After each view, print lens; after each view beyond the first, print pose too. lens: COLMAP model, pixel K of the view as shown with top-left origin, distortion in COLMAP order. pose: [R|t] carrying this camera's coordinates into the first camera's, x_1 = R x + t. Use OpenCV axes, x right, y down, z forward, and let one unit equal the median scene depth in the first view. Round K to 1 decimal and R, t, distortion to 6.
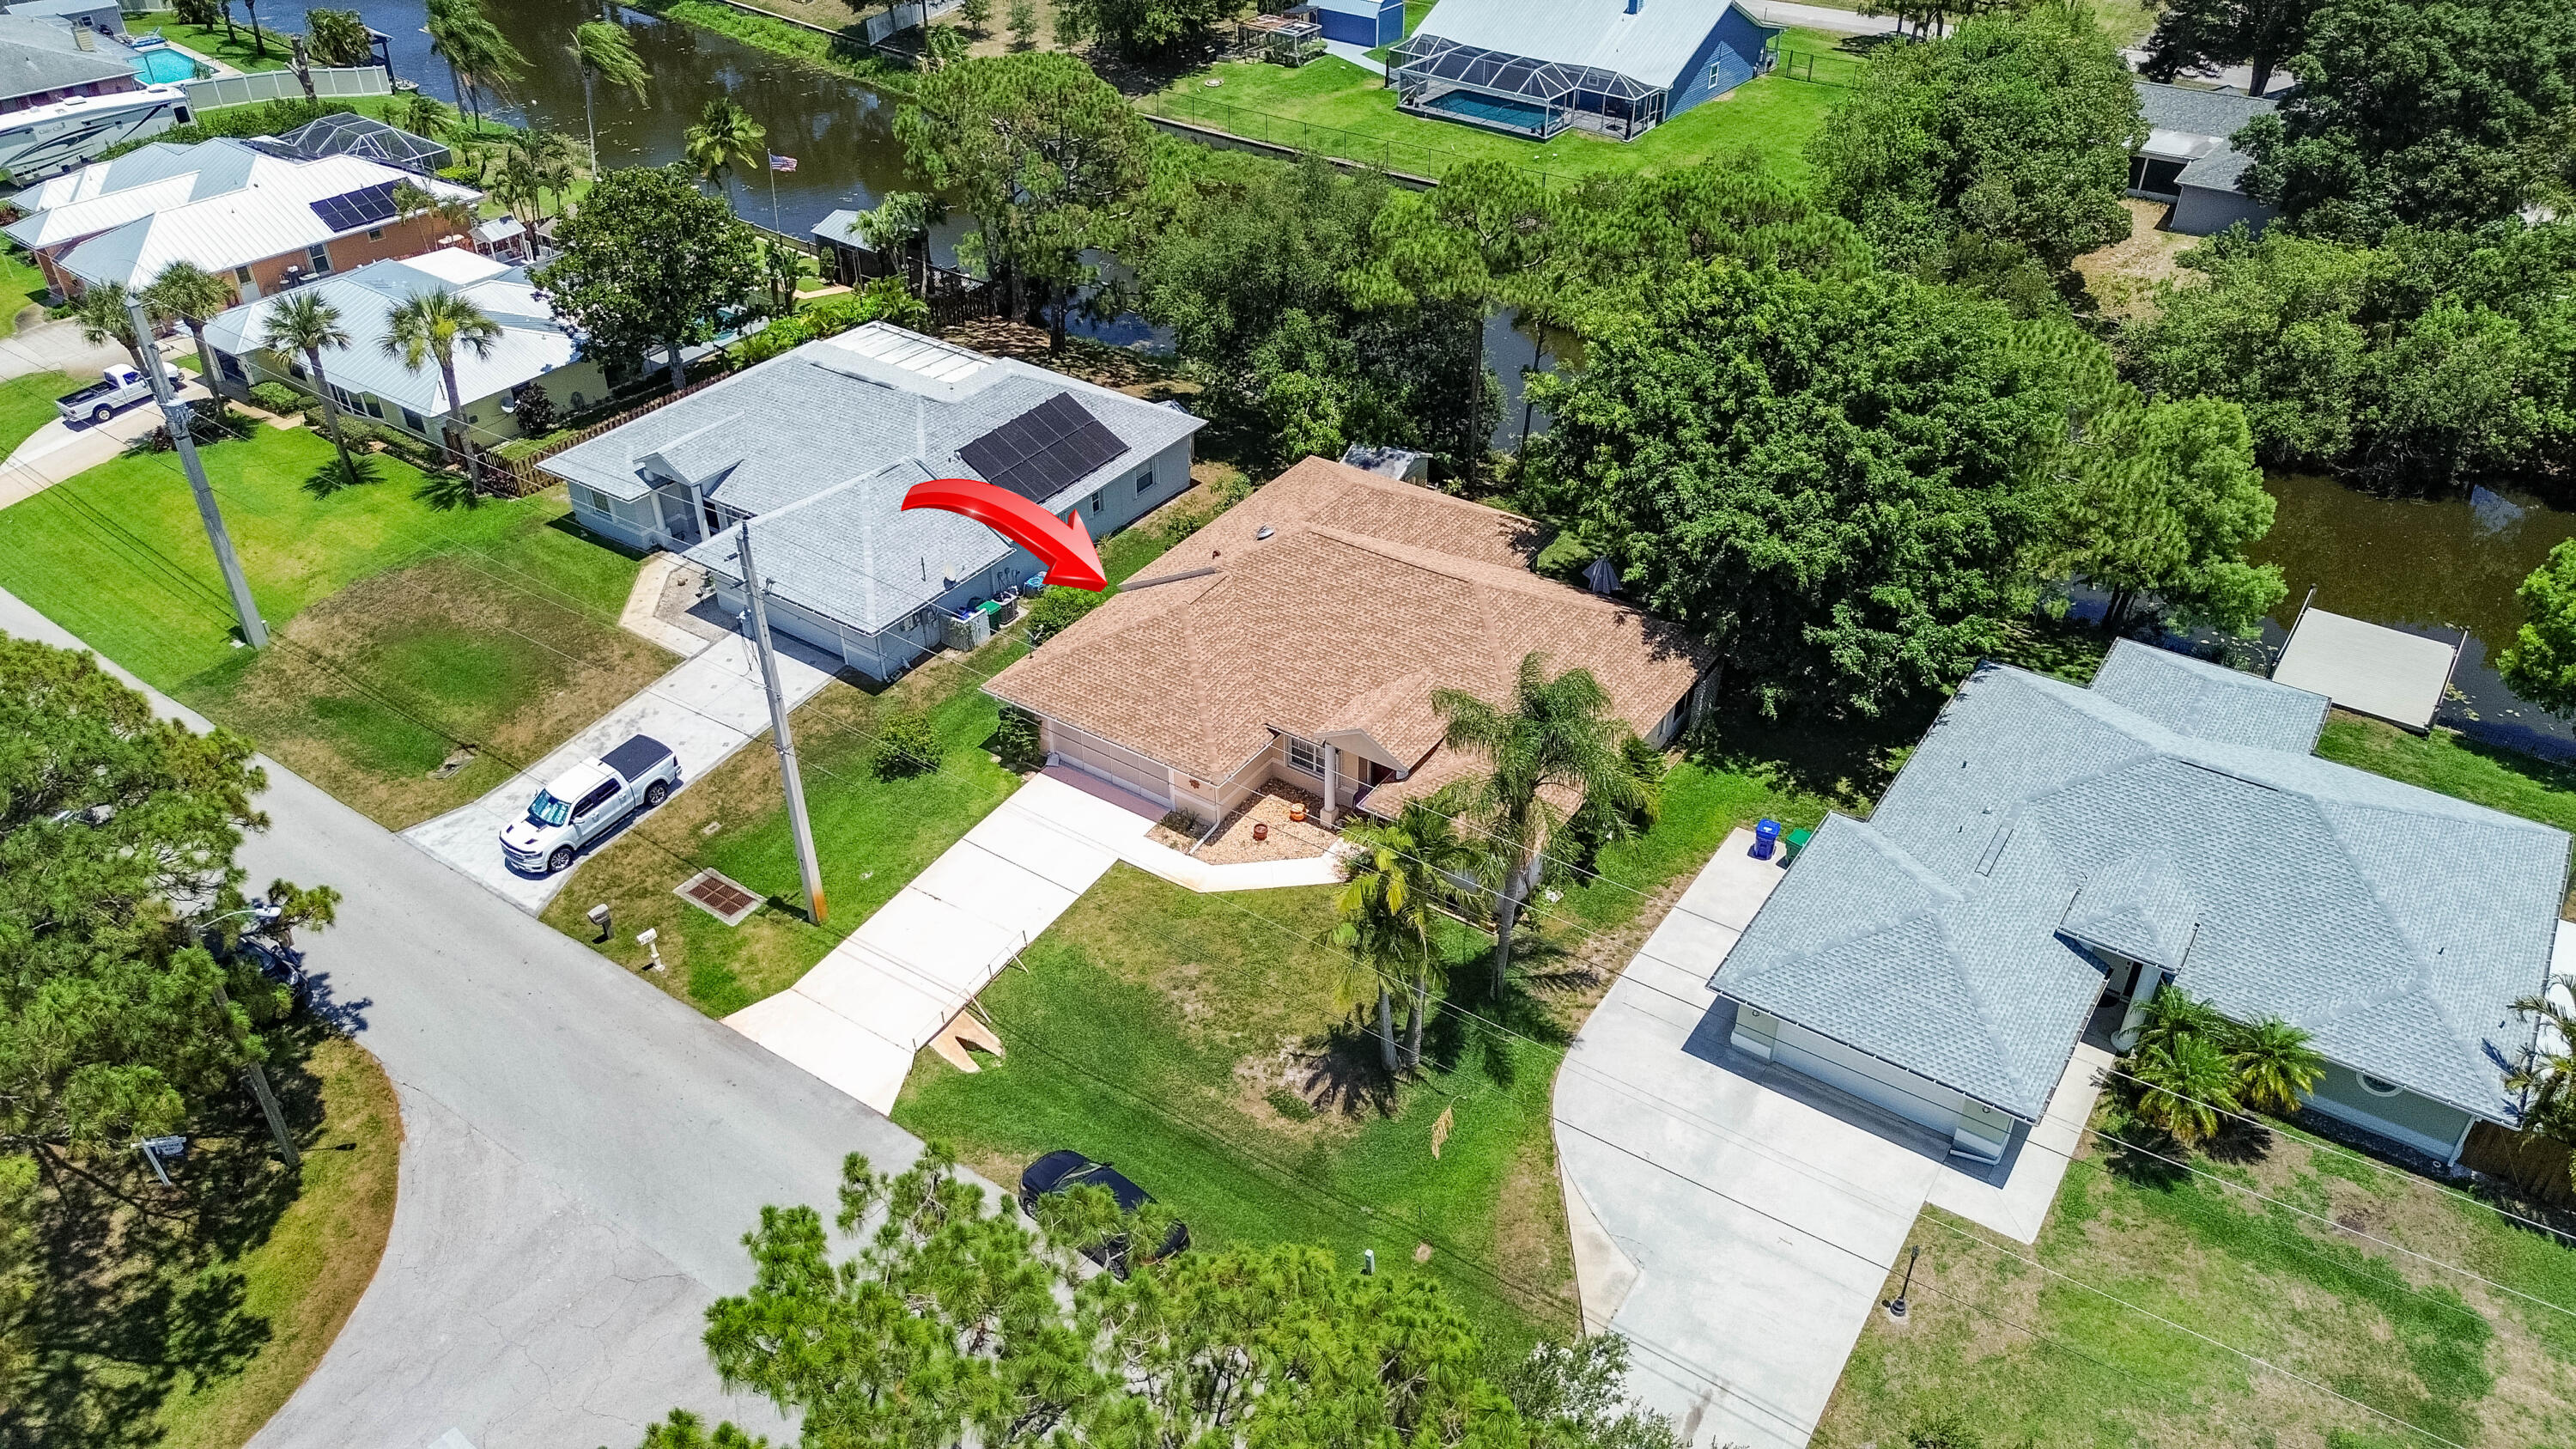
lens RADIAL K [[1869.0, 0, 1297.0], [0, 1869.0, 714.4], [0, 0, 1]] dist [0.029219, -0.002980]
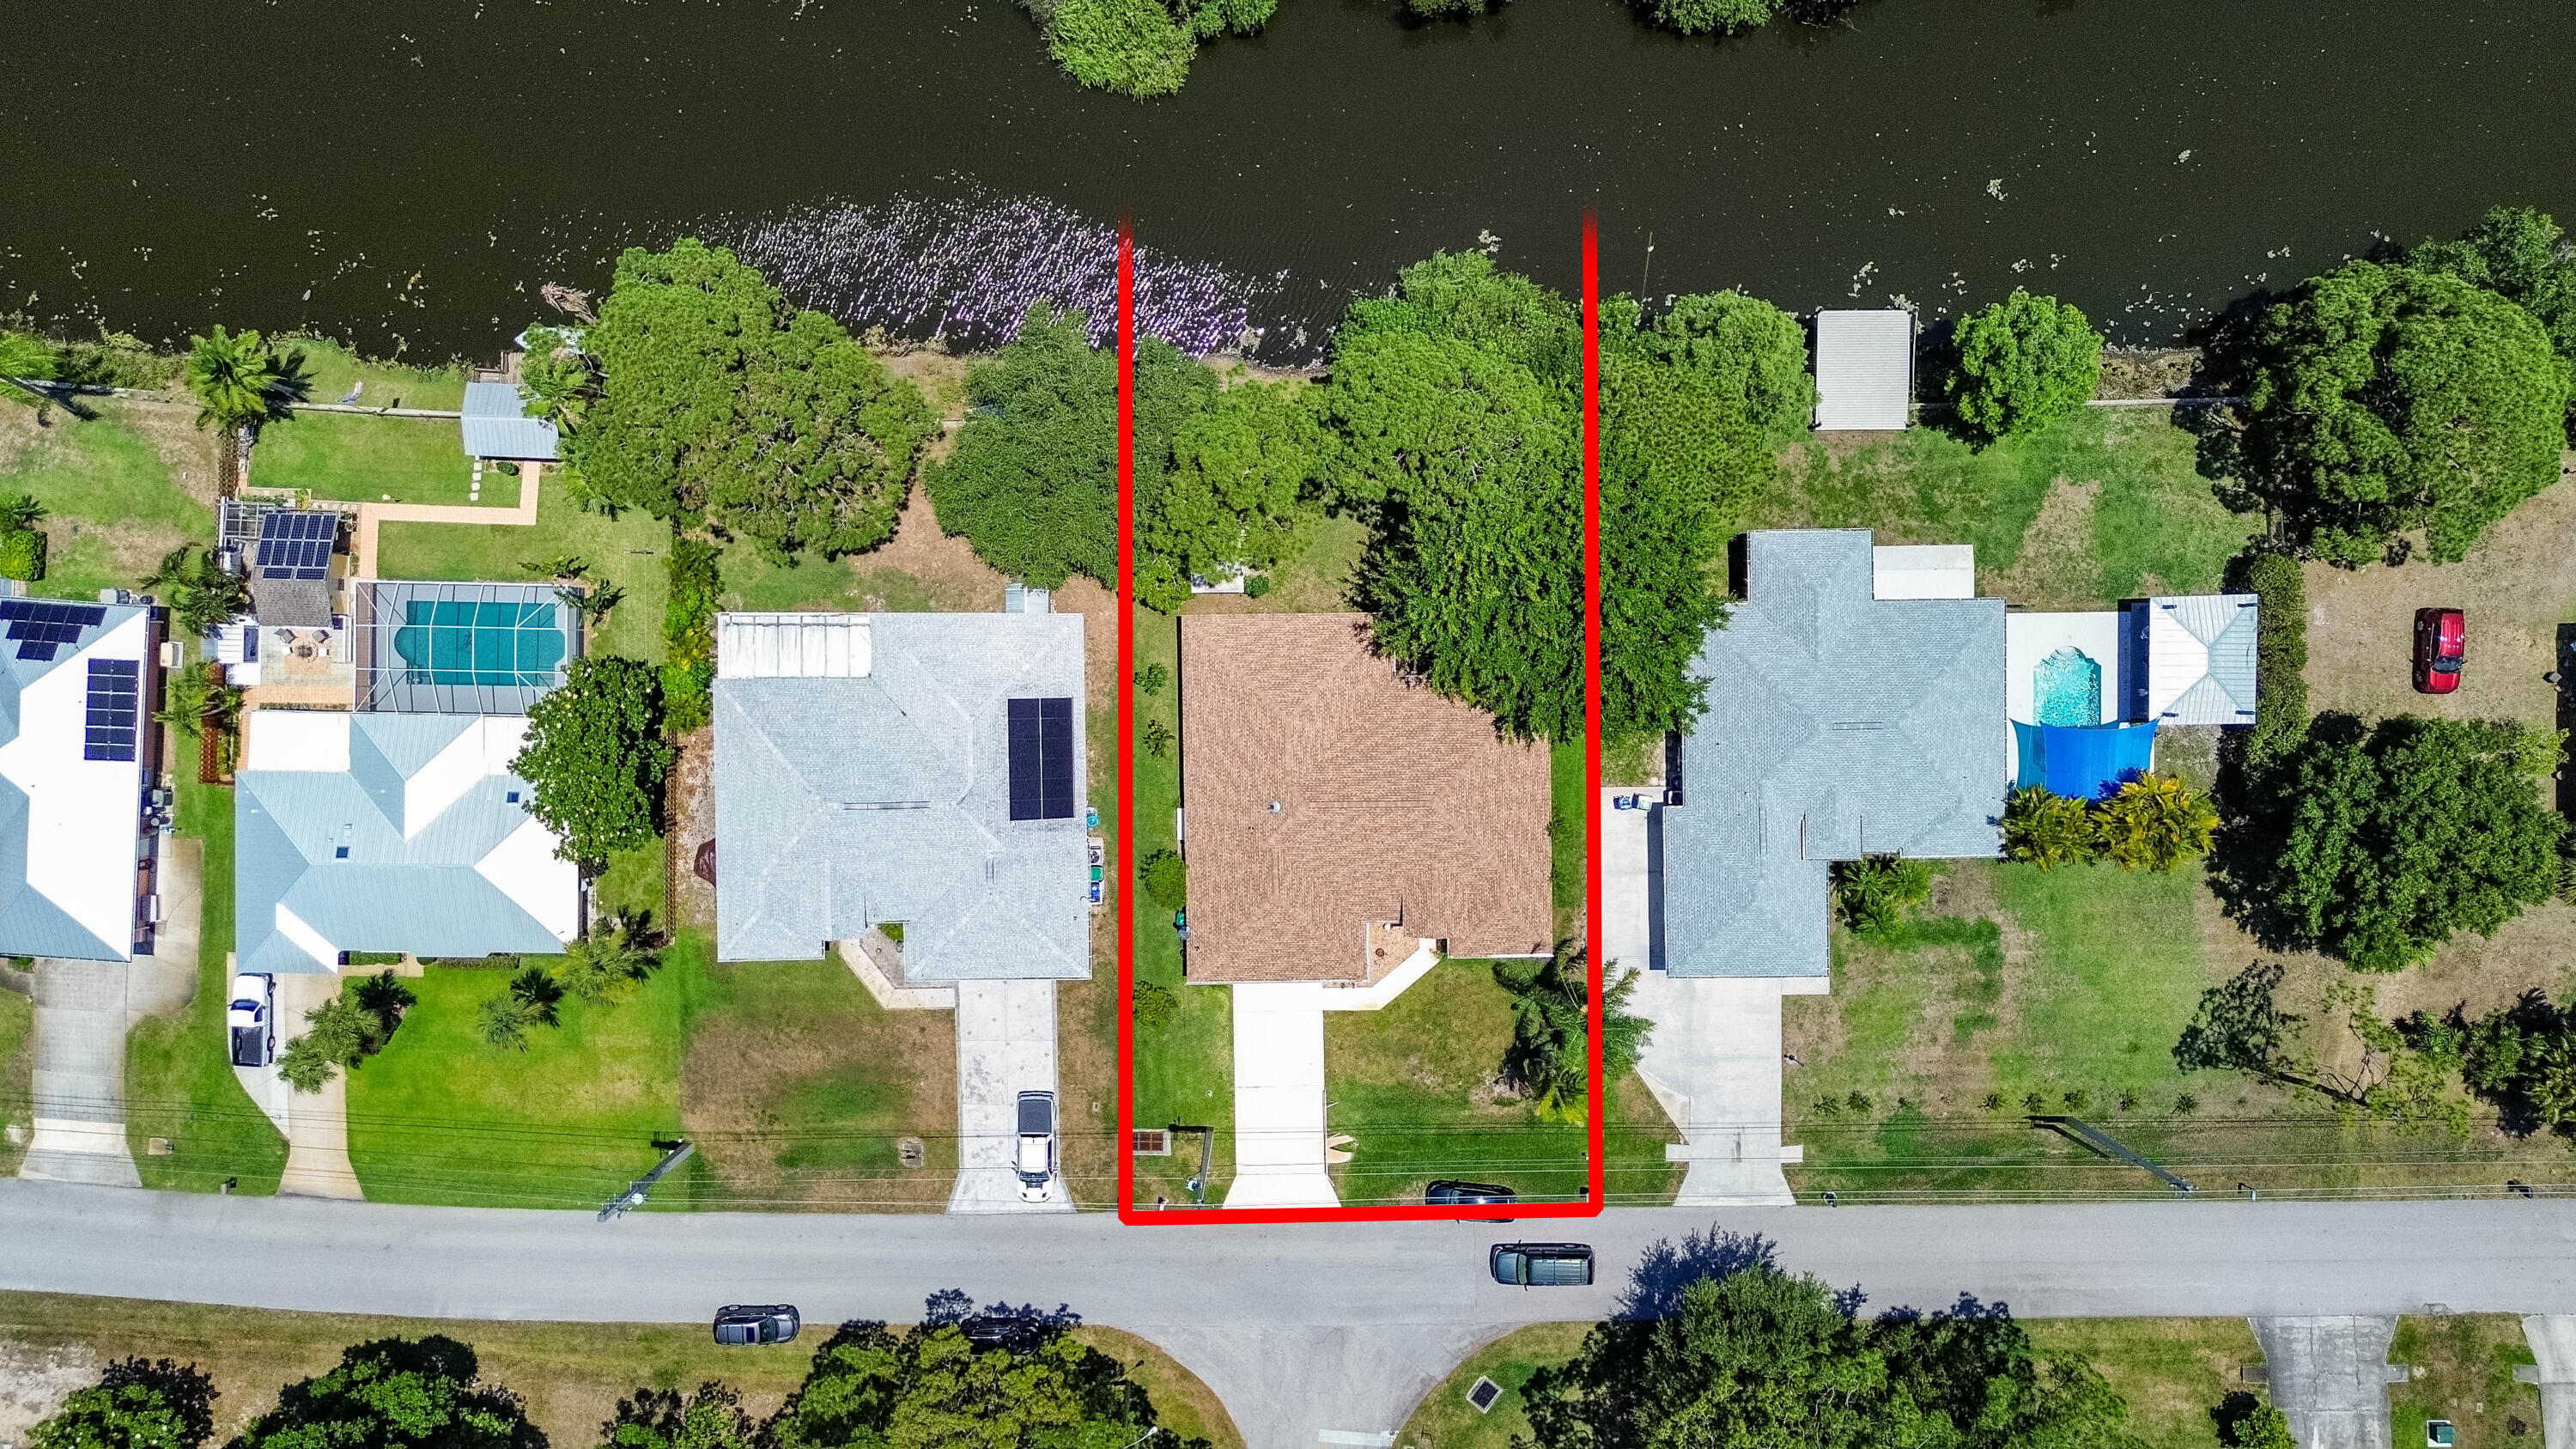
lens RADIAL K [[1803.4, 0, 1277.8], [0, 1803.4, 724.6], [0, 0, 1]] dist [0.062135, -0.059939]
pose [[0.821559, -0.570057, -0.008693, 0.038854], [0.309673, 0.433392, 0.846329, -1.521308], [-0.478689, -0.698002, 0.532589, 0.303041]]
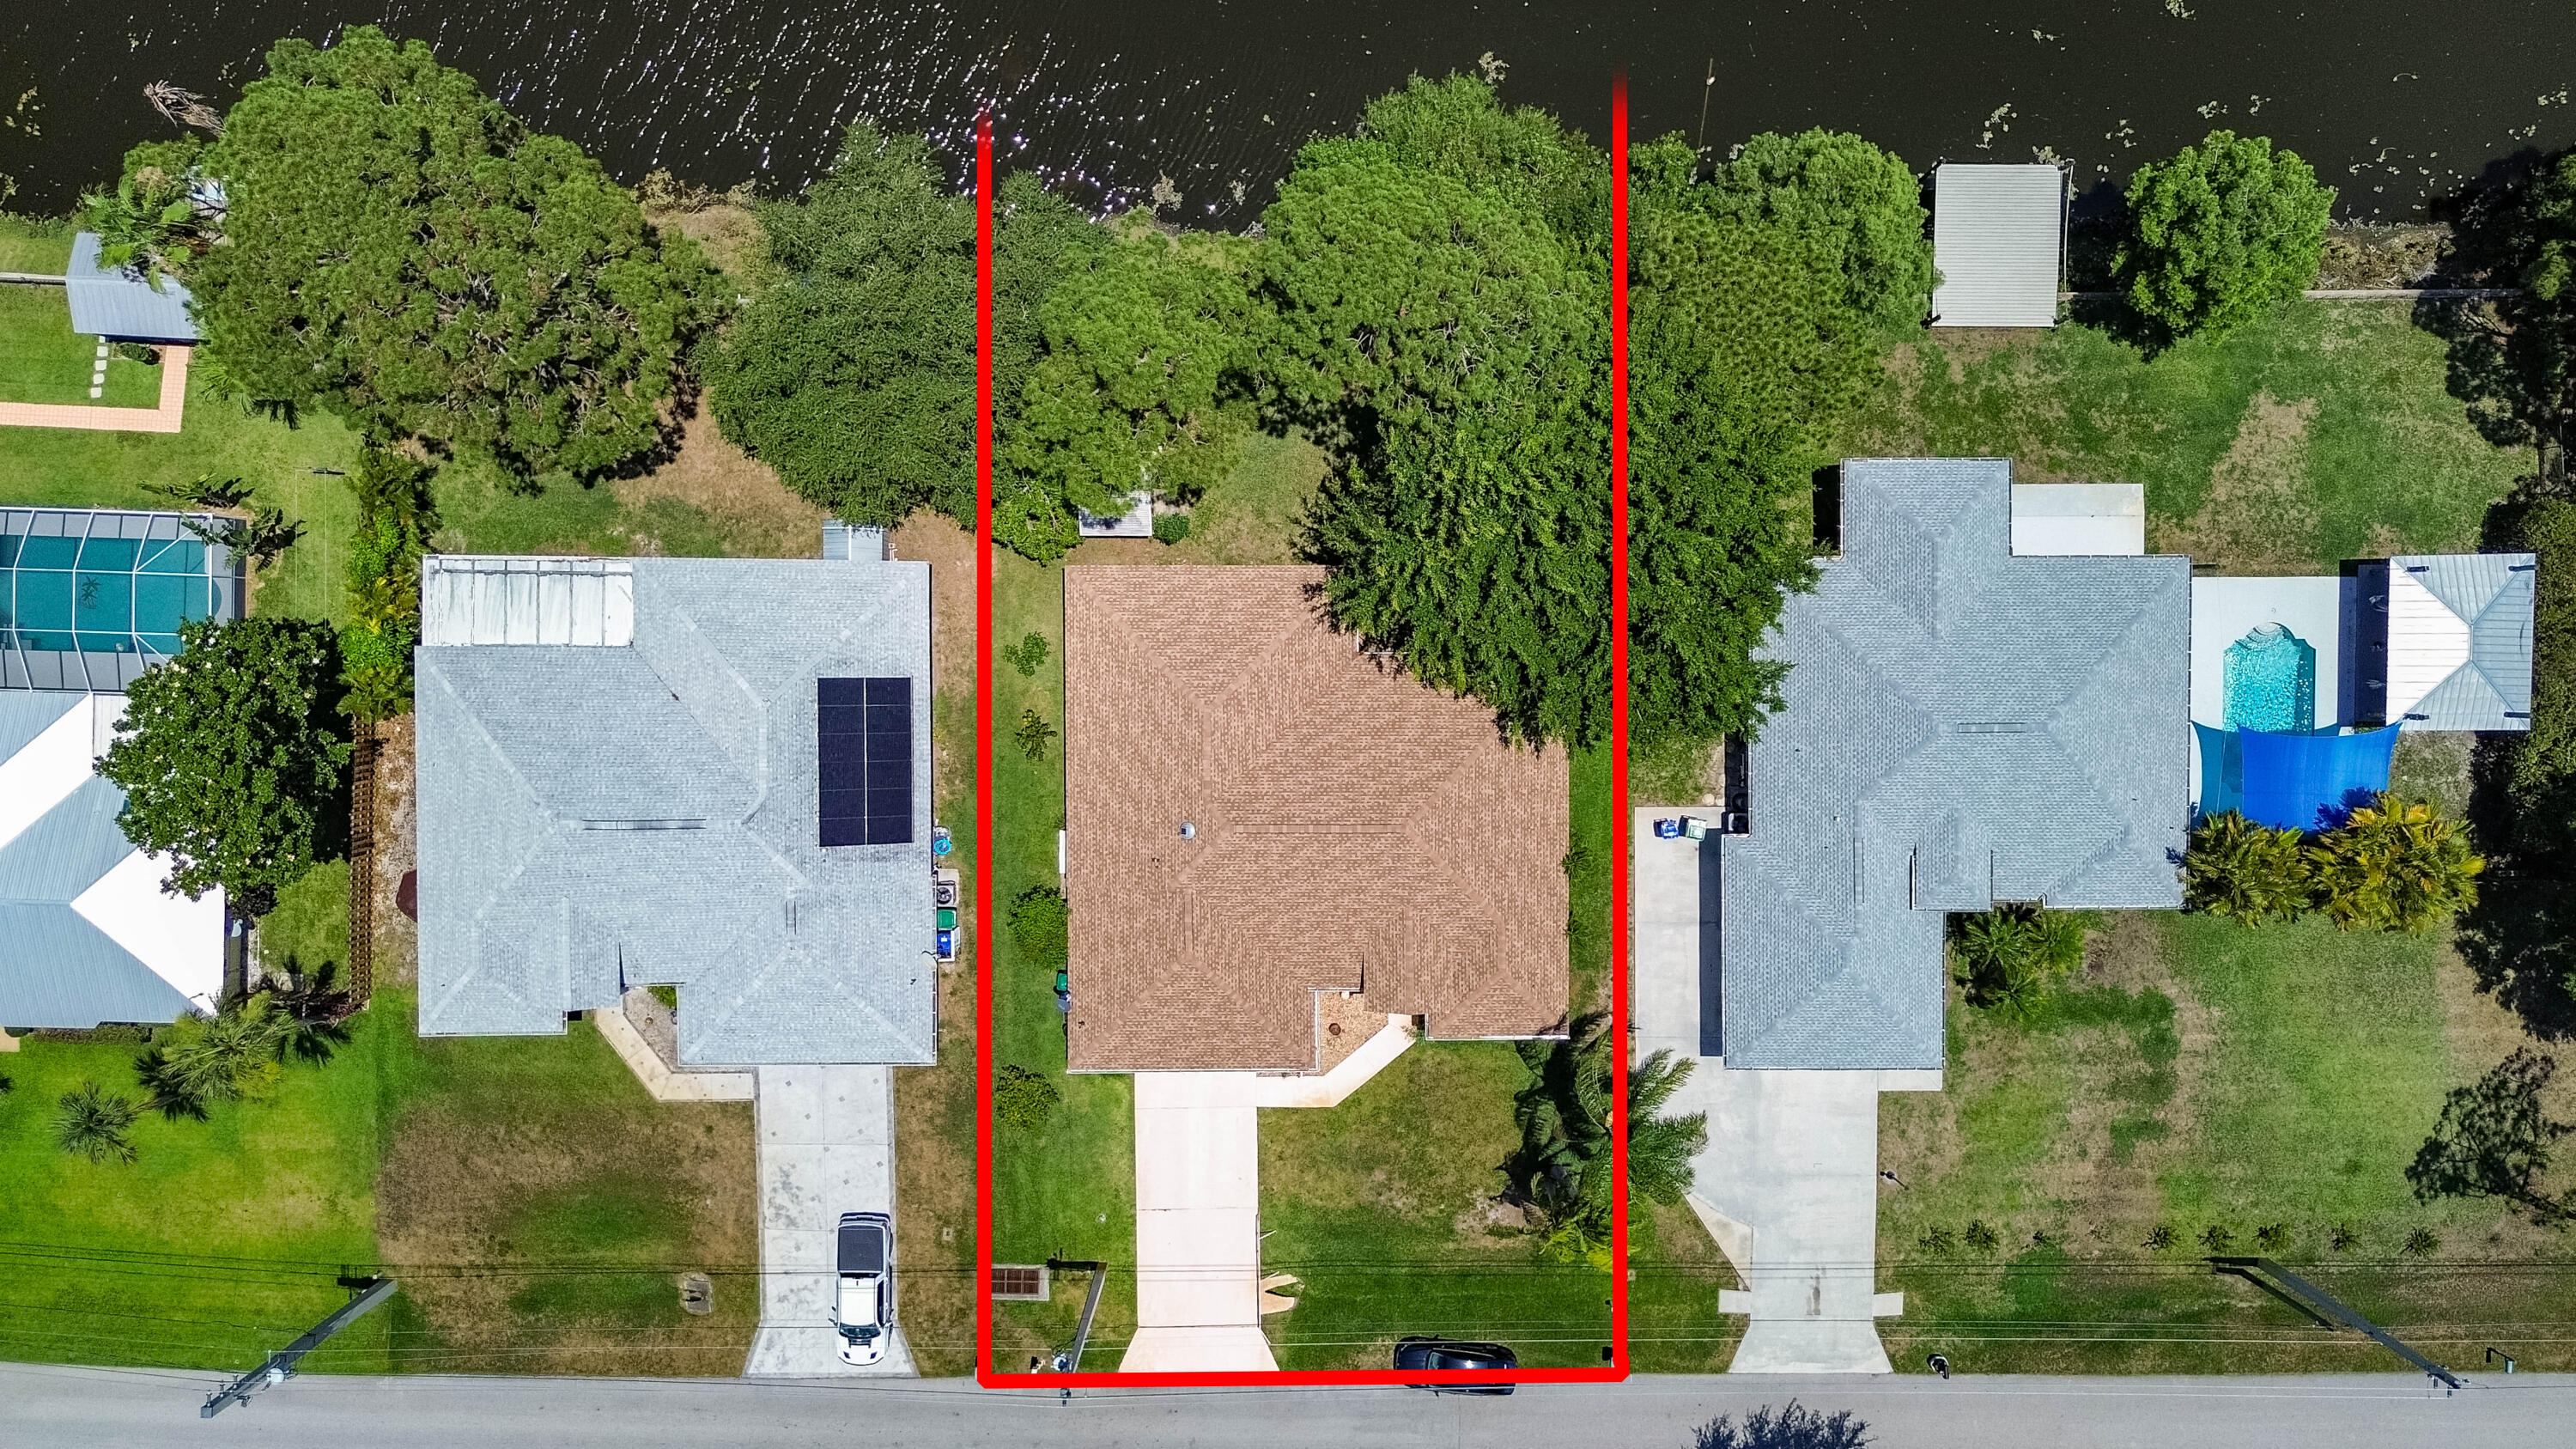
lens RADIAL K [[1869.0, 0, 1297.0], [0, 1869.0, 714.4], [0, 0, 1]] dist [0.029219, -0.002980]
pose [[0.827570, -0.561355, -0.003024, 0.086049], [0.300958, 0.439124, 0.846519, -1.153356], [-0.473869, -0.701463, 0.532350, 0.491572]]
